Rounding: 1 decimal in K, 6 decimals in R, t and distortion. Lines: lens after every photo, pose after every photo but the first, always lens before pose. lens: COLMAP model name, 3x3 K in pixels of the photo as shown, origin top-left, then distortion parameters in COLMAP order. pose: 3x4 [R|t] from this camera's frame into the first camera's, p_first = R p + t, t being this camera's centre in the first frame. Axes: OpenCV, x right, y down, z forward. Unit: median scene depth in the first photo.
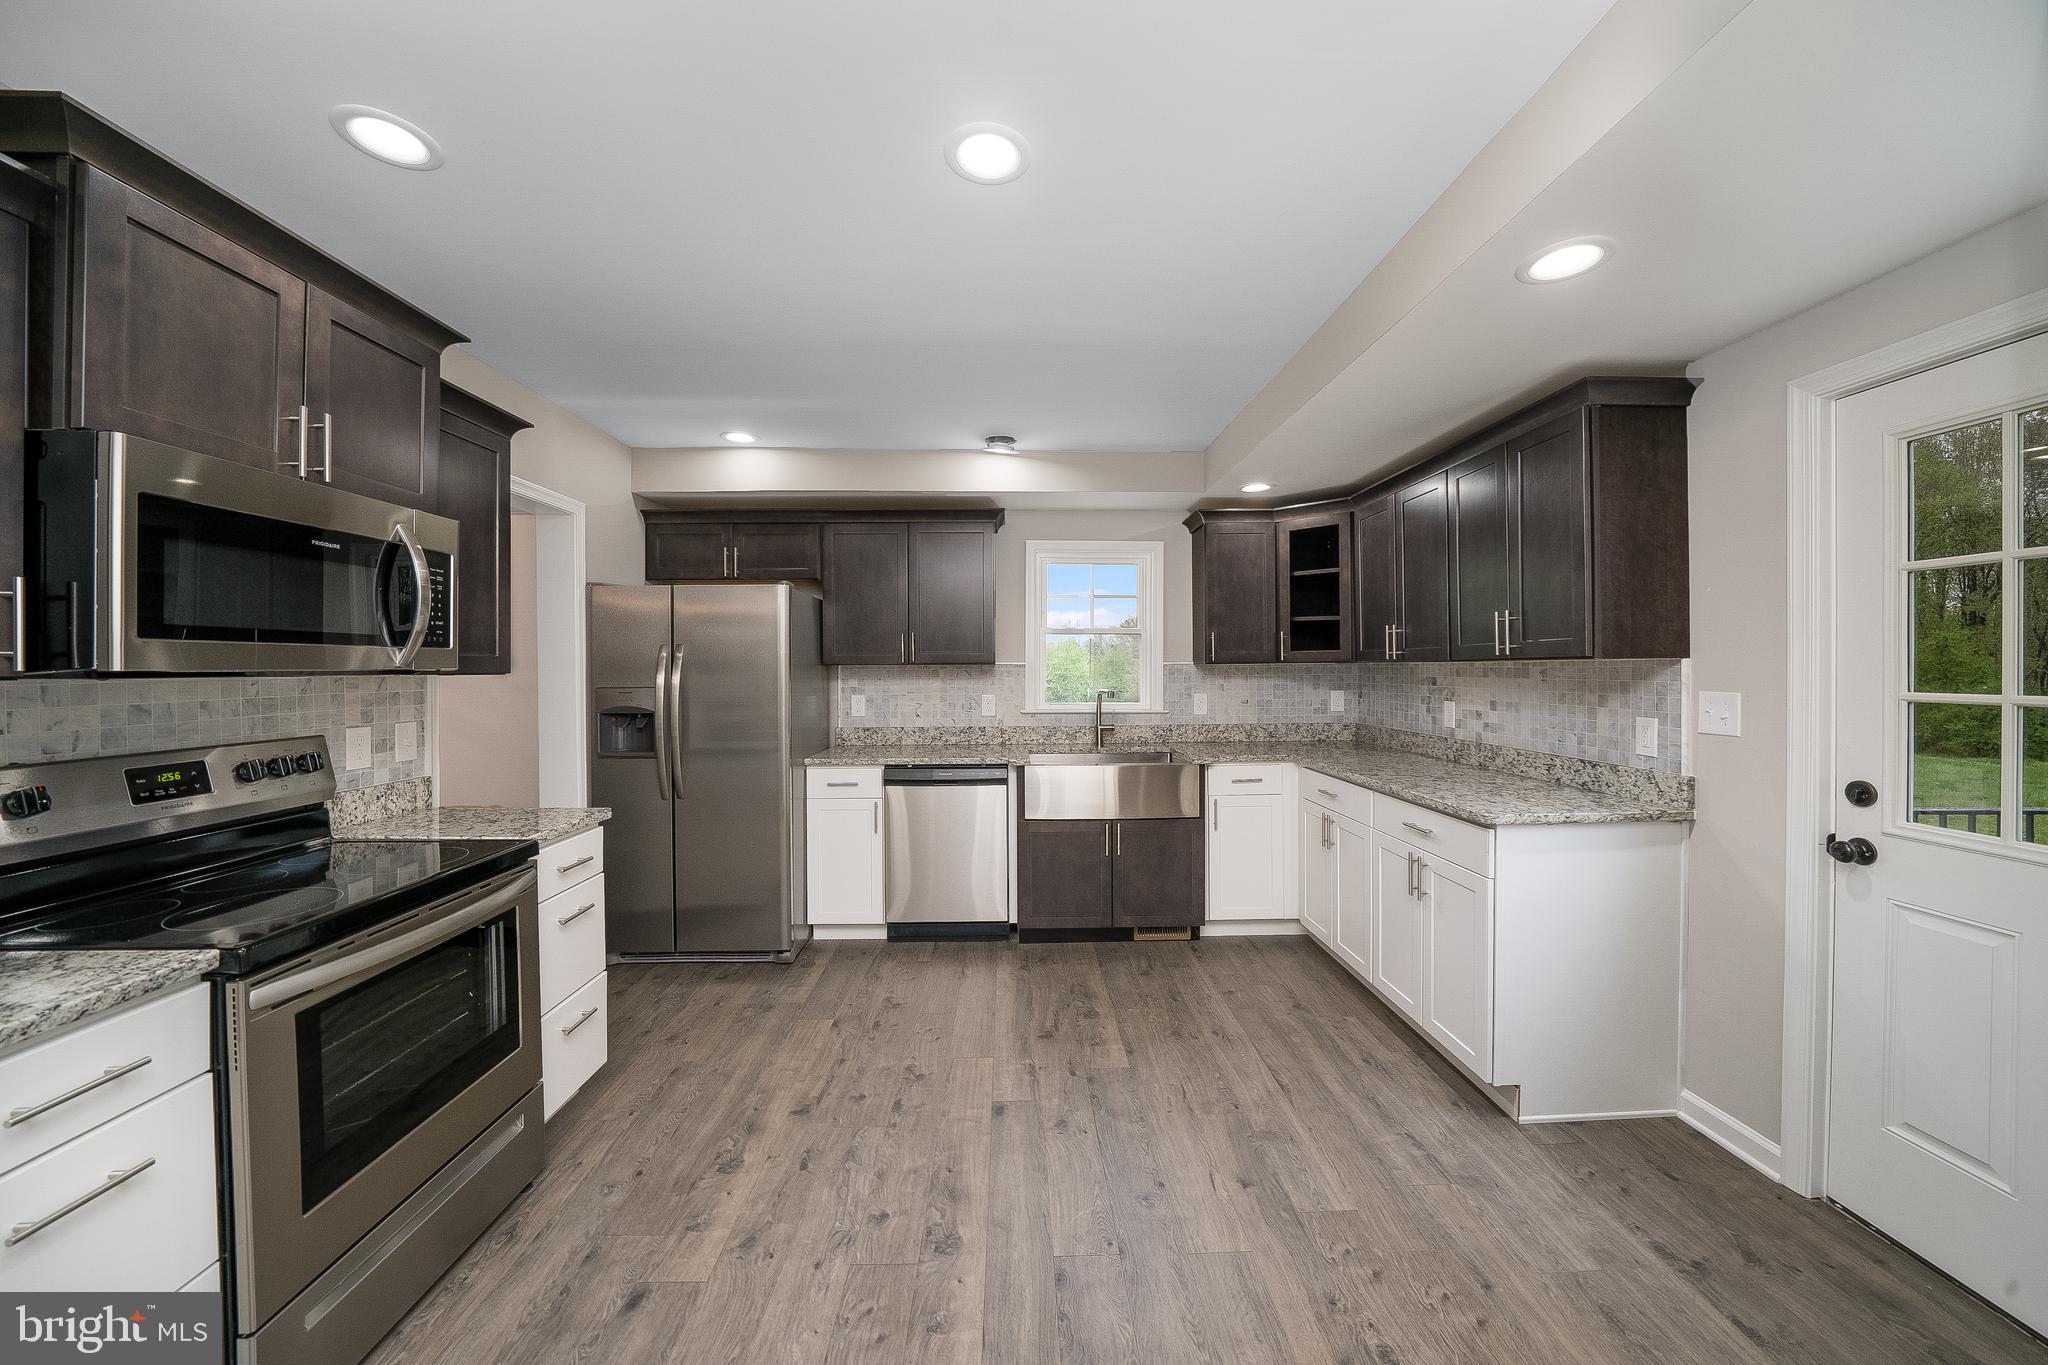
lens RADIAL K [[711.6, 0, 1032.1], [0, 711.6, 662.4], [0, 0, 1]] dist [-0.010605, 0.000176]
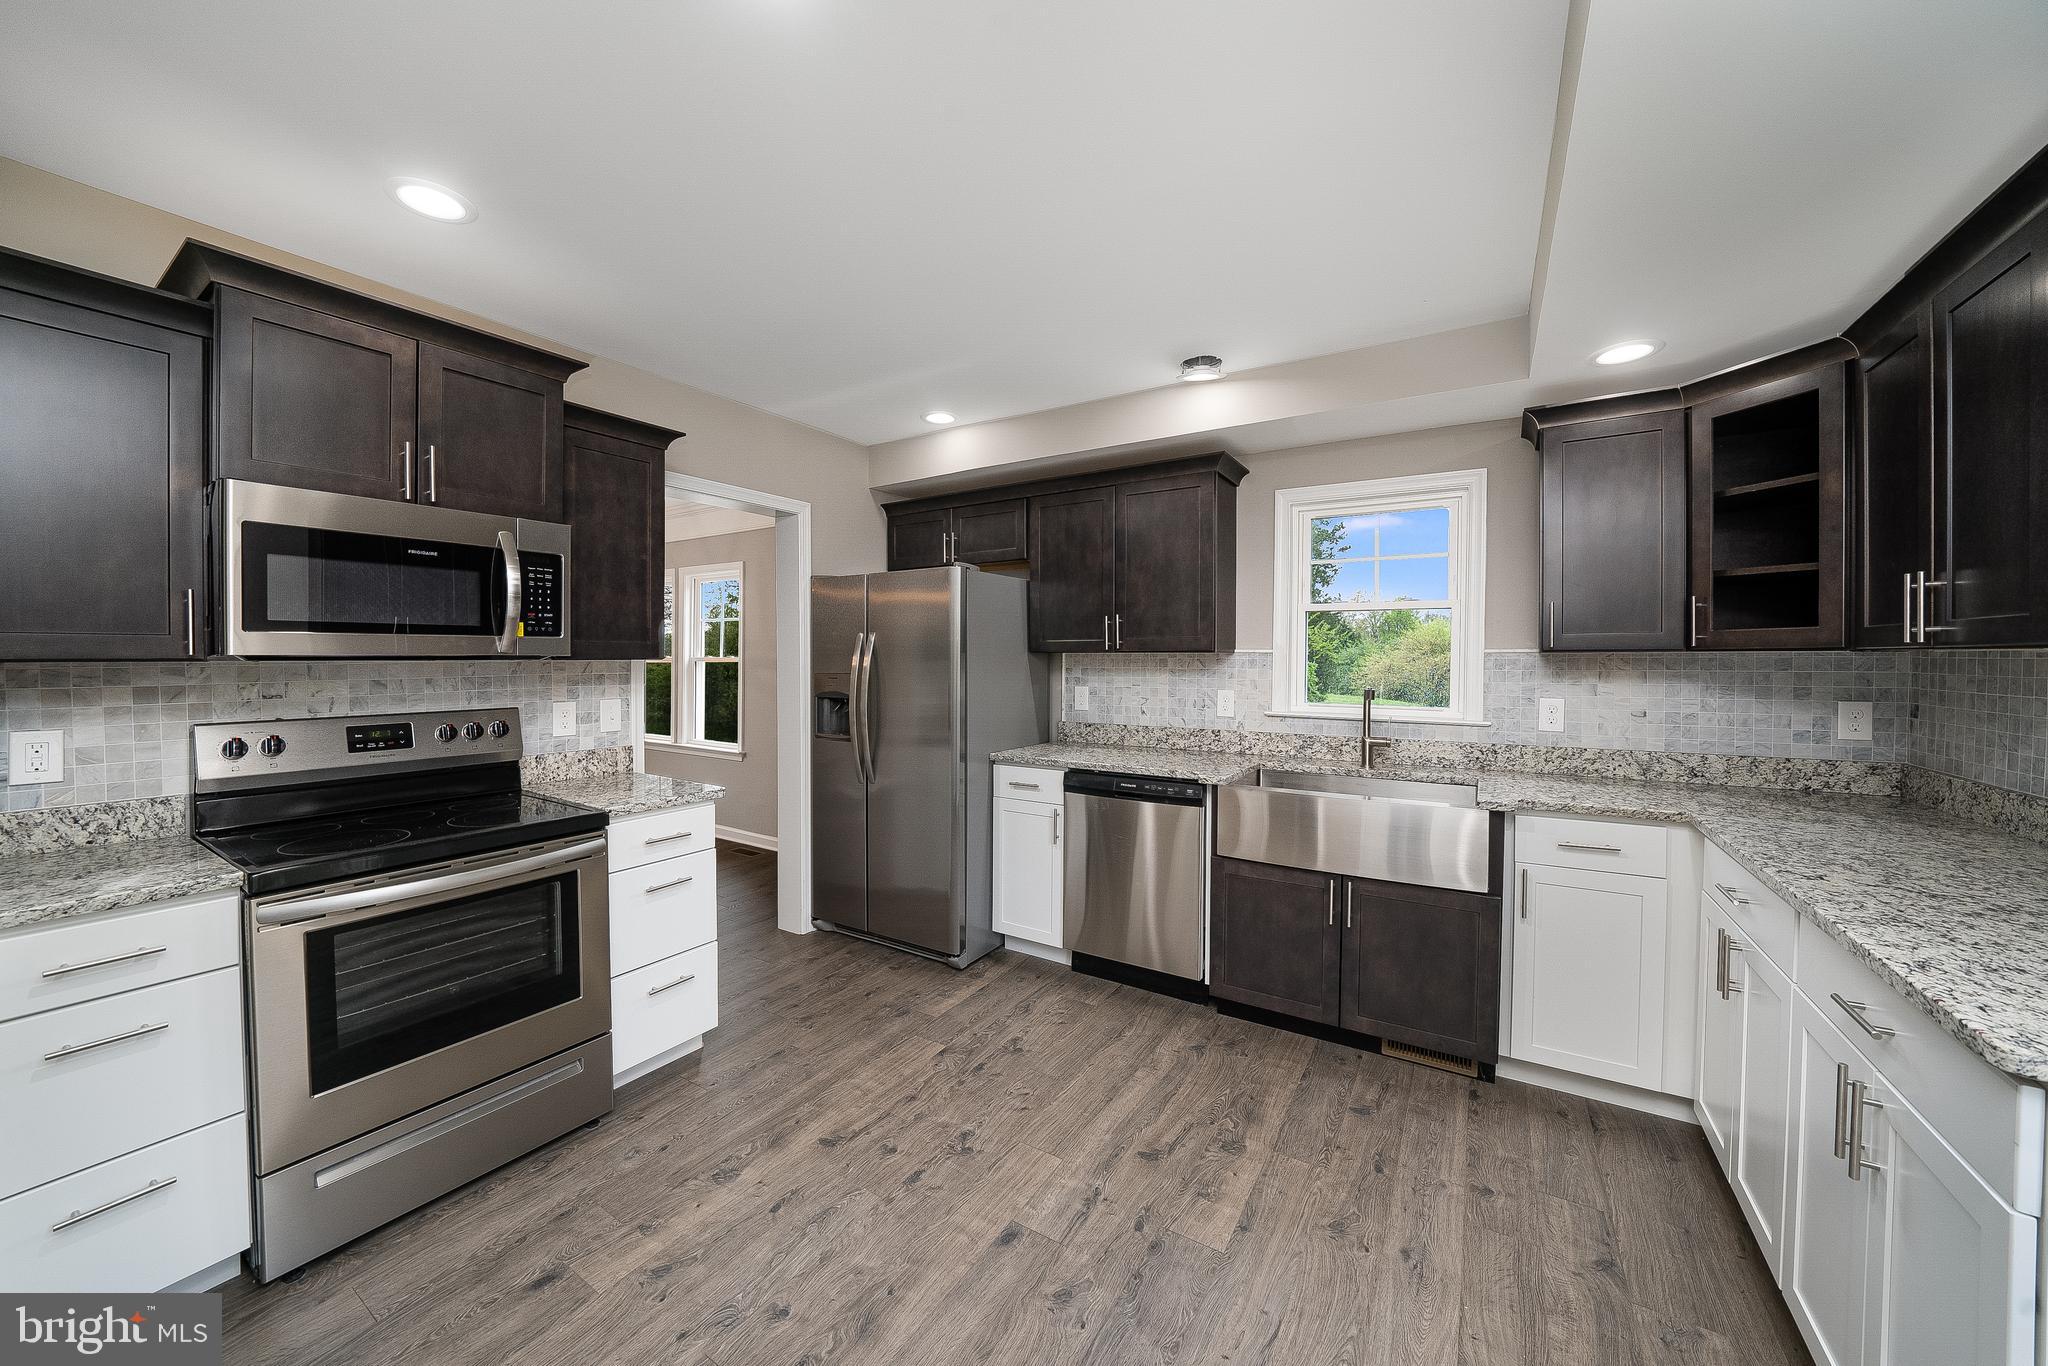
lens RADIAL K [[732.8, 0, 1029.0], [0, 732.8, 662.7], [0, 0, 1]] dist [-0.015671, -0.000066]
pose [[0.831136, 0.009705, -0.555984, 0.328260], [-0.000381, 0.999857, 0.016884, 0.001266], [0.556068, -0.013821, 0.831022, 0.306145]]
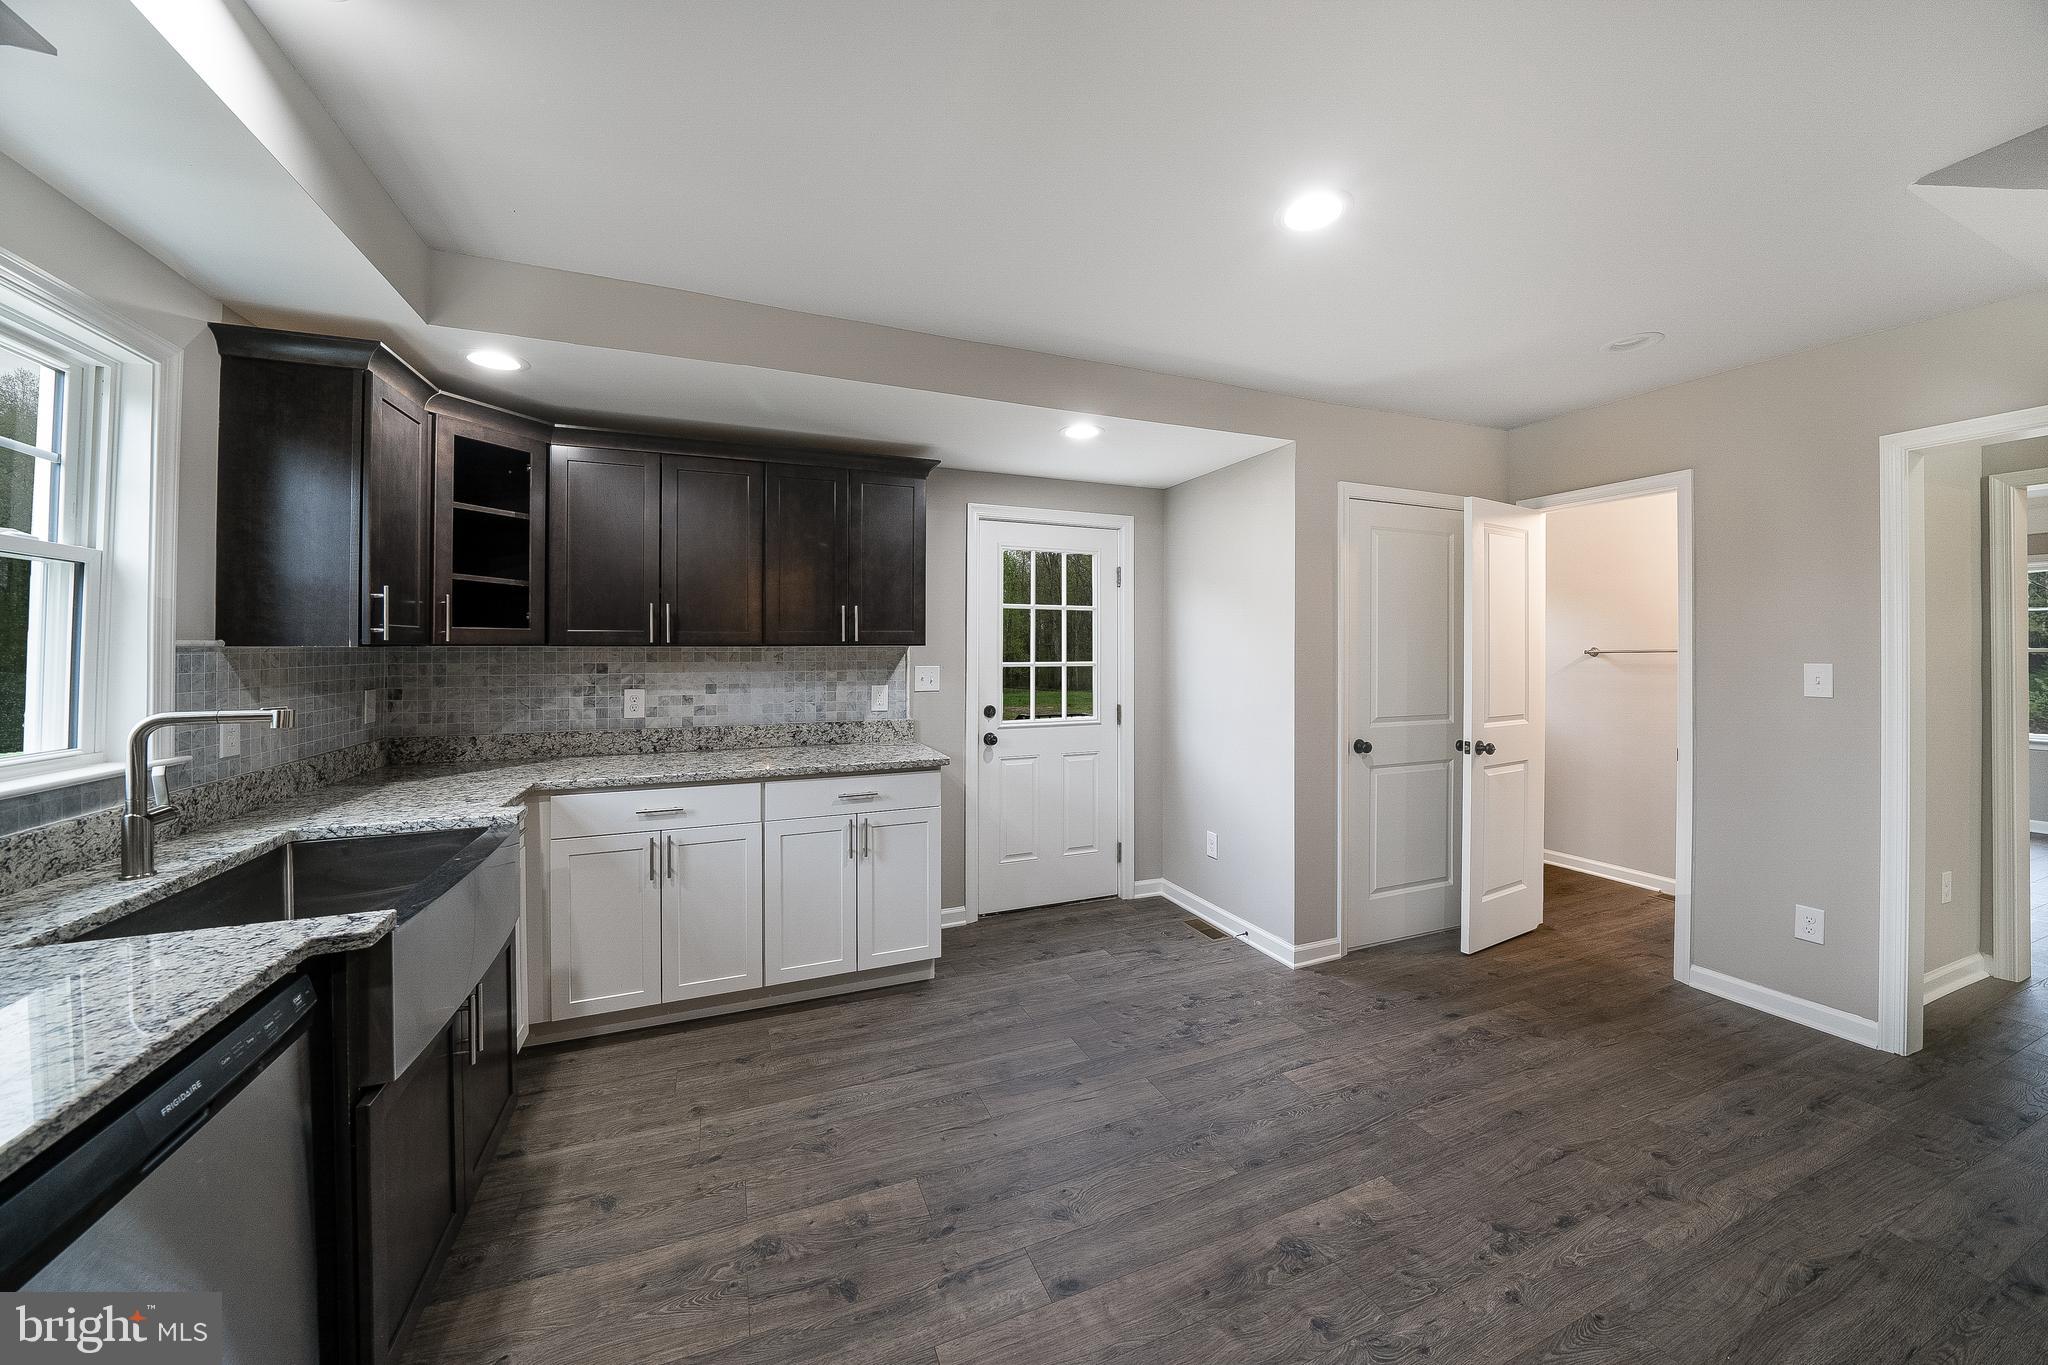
lens RADIAL K [[728.3, 0, 1022.7], [0, 728.3, 644.1], [0, 0, 1]] dist [-0.010981, 0.000003]
pose [[-0.345950, 0.011286, 0.938185, -0.579645], [-0.004602, 0.999895, -0.013725, 0.008721], [-0.938242, -0.009065, -0.345862, 1.063633]]
